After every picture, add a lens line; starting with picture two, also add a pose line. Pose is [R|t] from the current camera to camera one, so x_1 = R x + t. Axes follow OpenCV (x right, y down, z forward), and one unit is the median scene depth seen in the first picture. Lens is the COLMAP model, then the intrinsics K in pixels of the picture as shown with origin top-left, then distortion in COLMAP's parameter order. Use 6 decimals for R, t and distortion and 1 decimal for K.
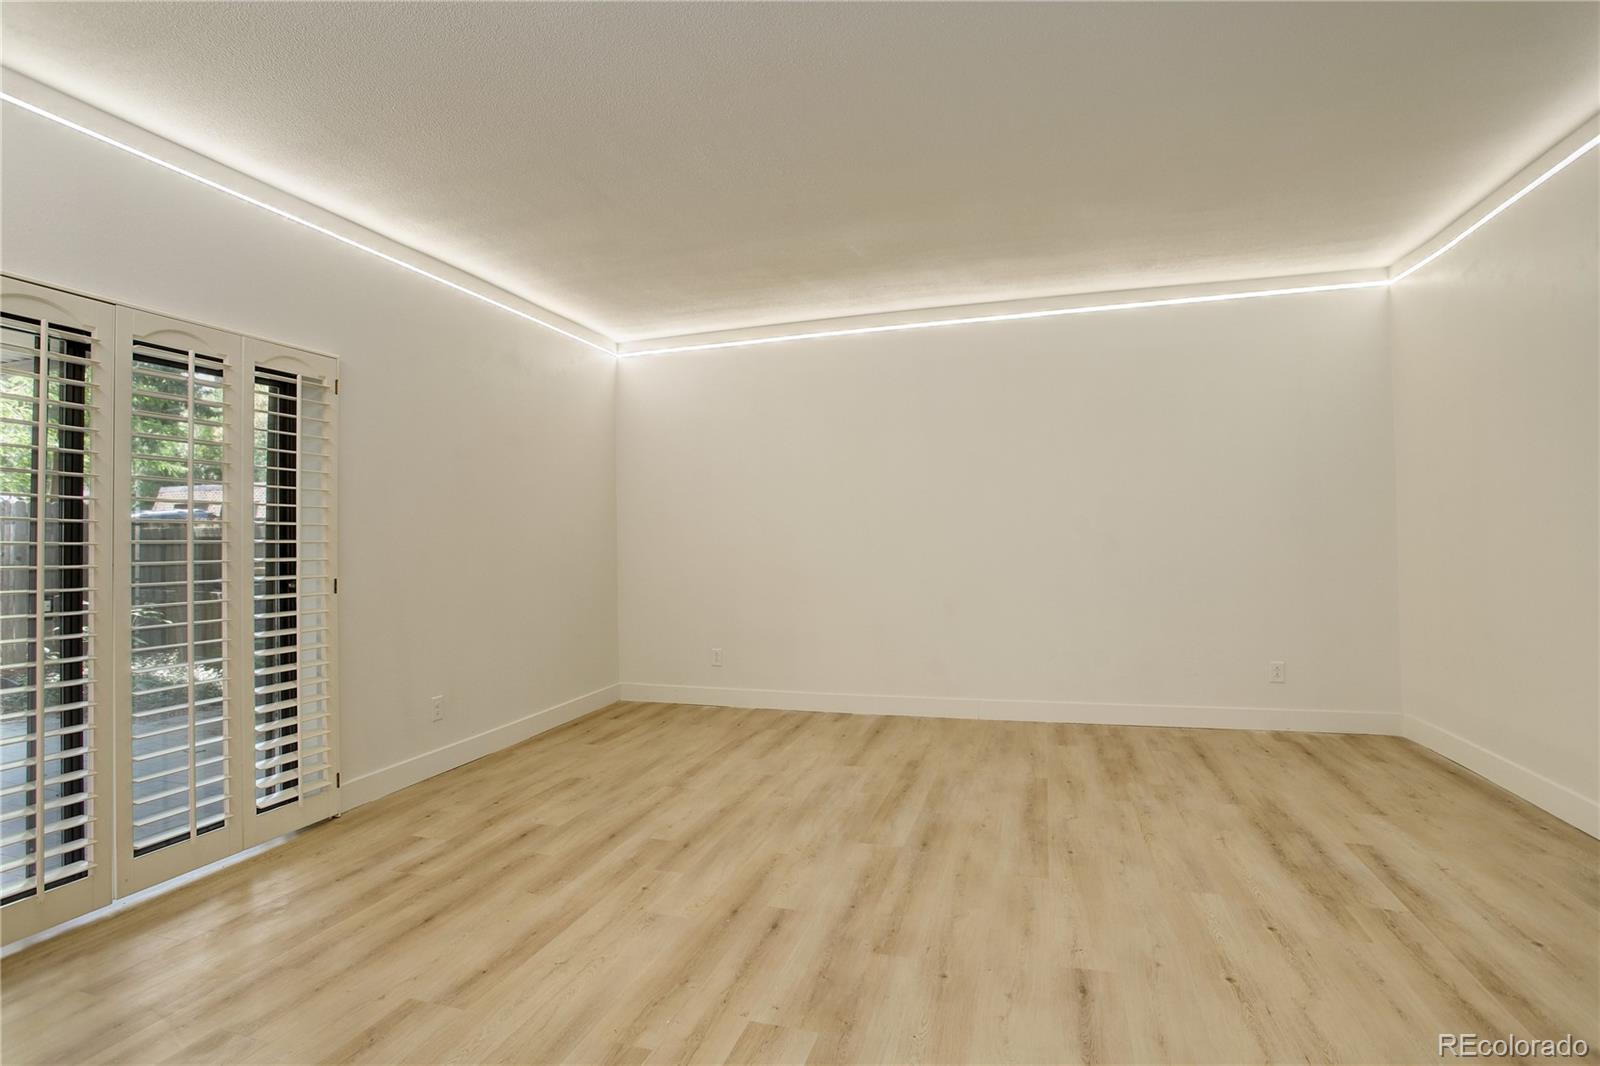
lens RADIAL K [[786.0, 0, 789.0], [0, 786.0, 530.3], [0, 0, 1]] dist [-0.071950, 0.031830]
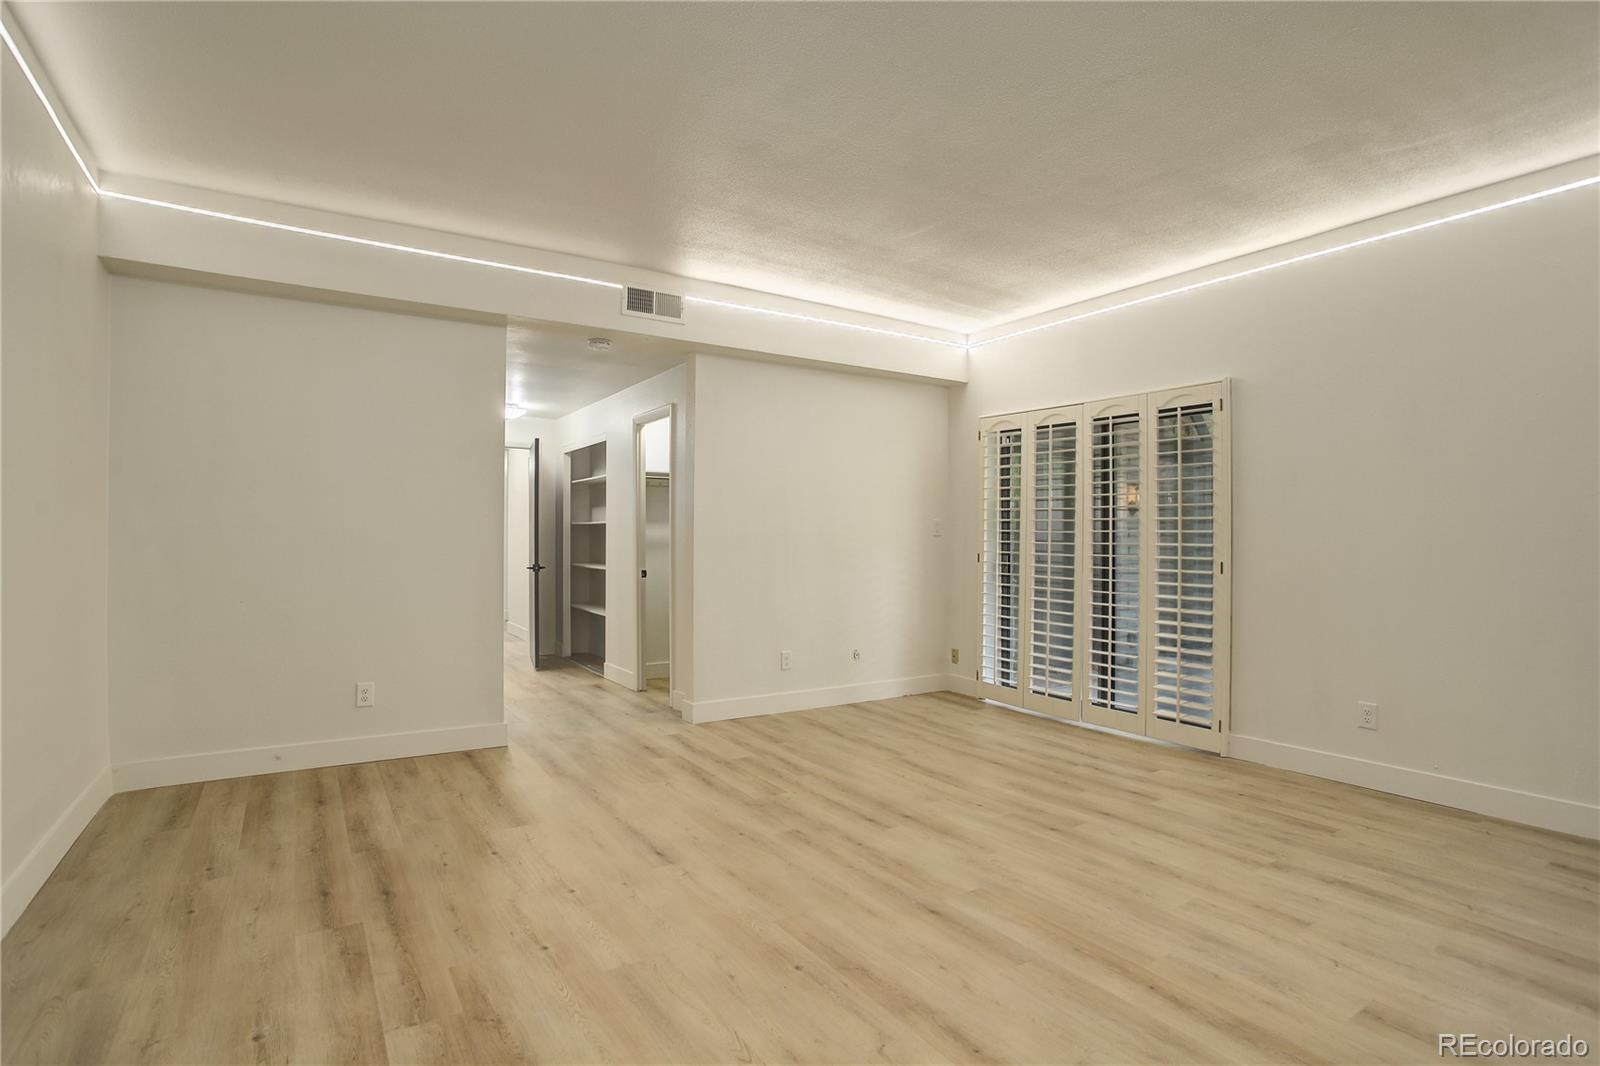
lens RADIAL K [[786.0, 0, 789.0], [0, 786.0, 530.3], [0, 0, 1]] dist [-0.071950, 0.031830]
pose [[-0.633524, 0.008159, -0.773680, 0.946055], [0.017278, 0.999844, -0.003603, 0.006698], [0.773530, -0.015650, -0.633566, 1.484696]]
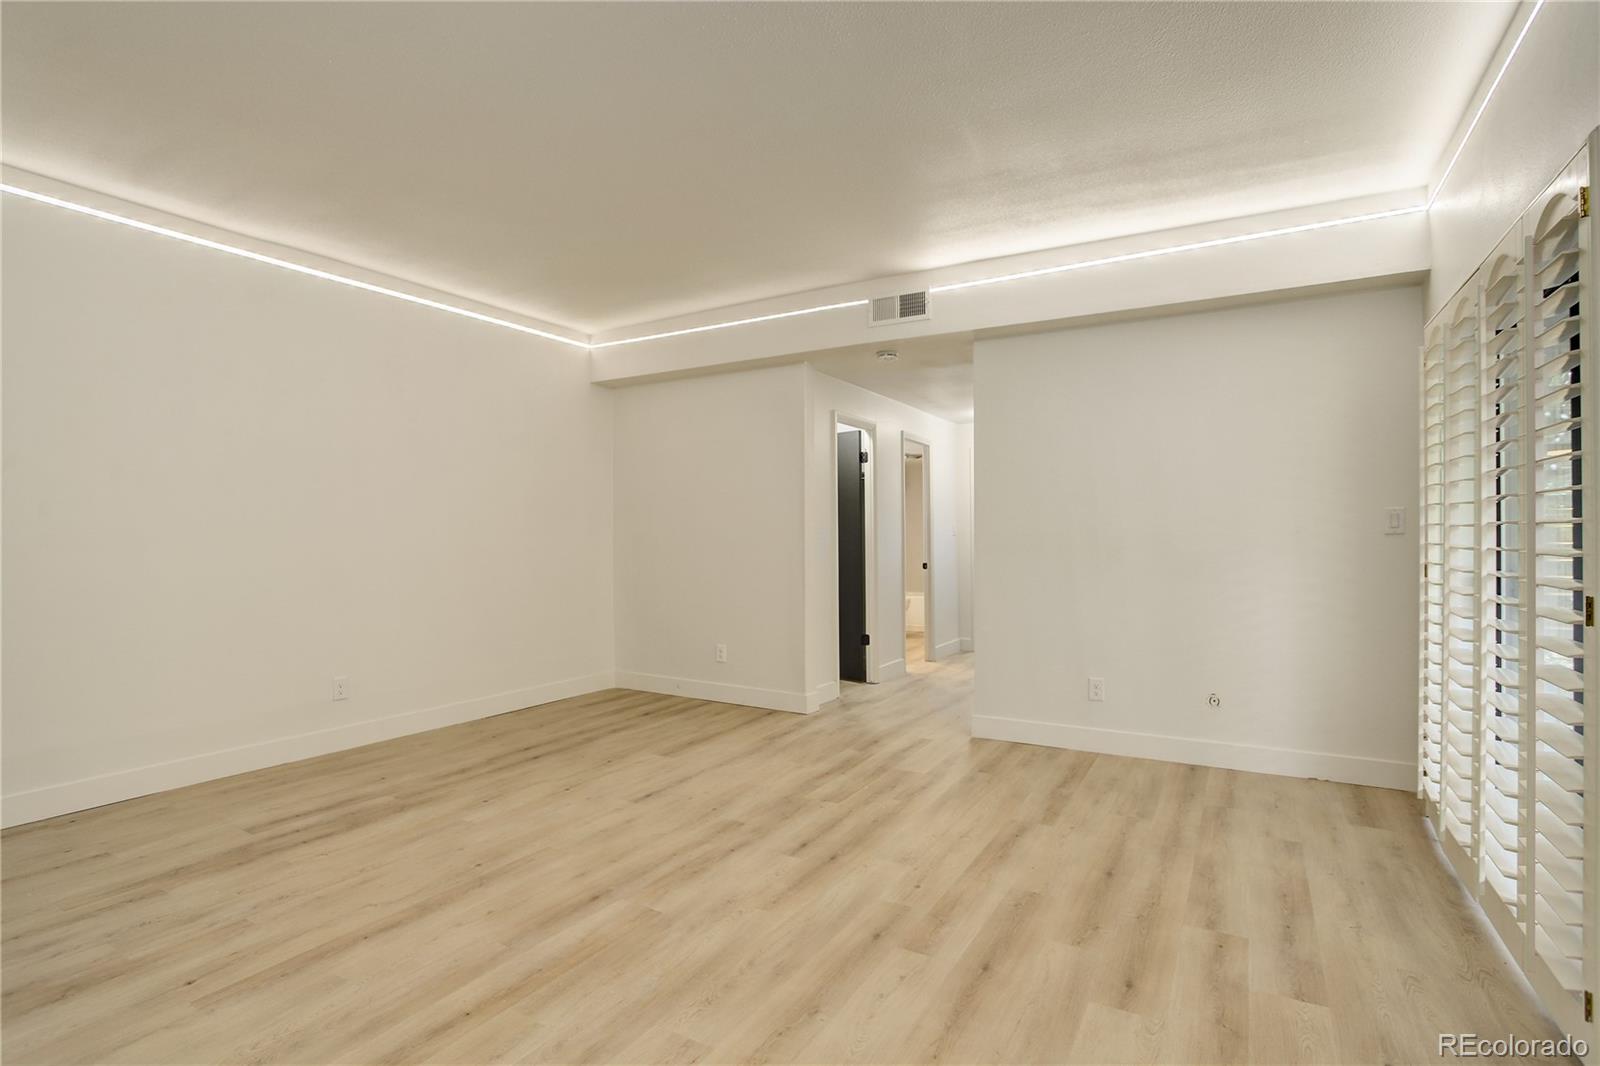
lens RADIAL K [[786.0, 0, 789.0], [0, 786.0, 530.3], [0, 0, 1]] dist [-0.071950, 0.031830]
pose [[-0.973873, 0.023102, 0.225914, -0.244700], [0.018108, 0.999544, -0.024156, 0.029187], [-0.226369, -0.019434, -0.973848, 1.886627]]
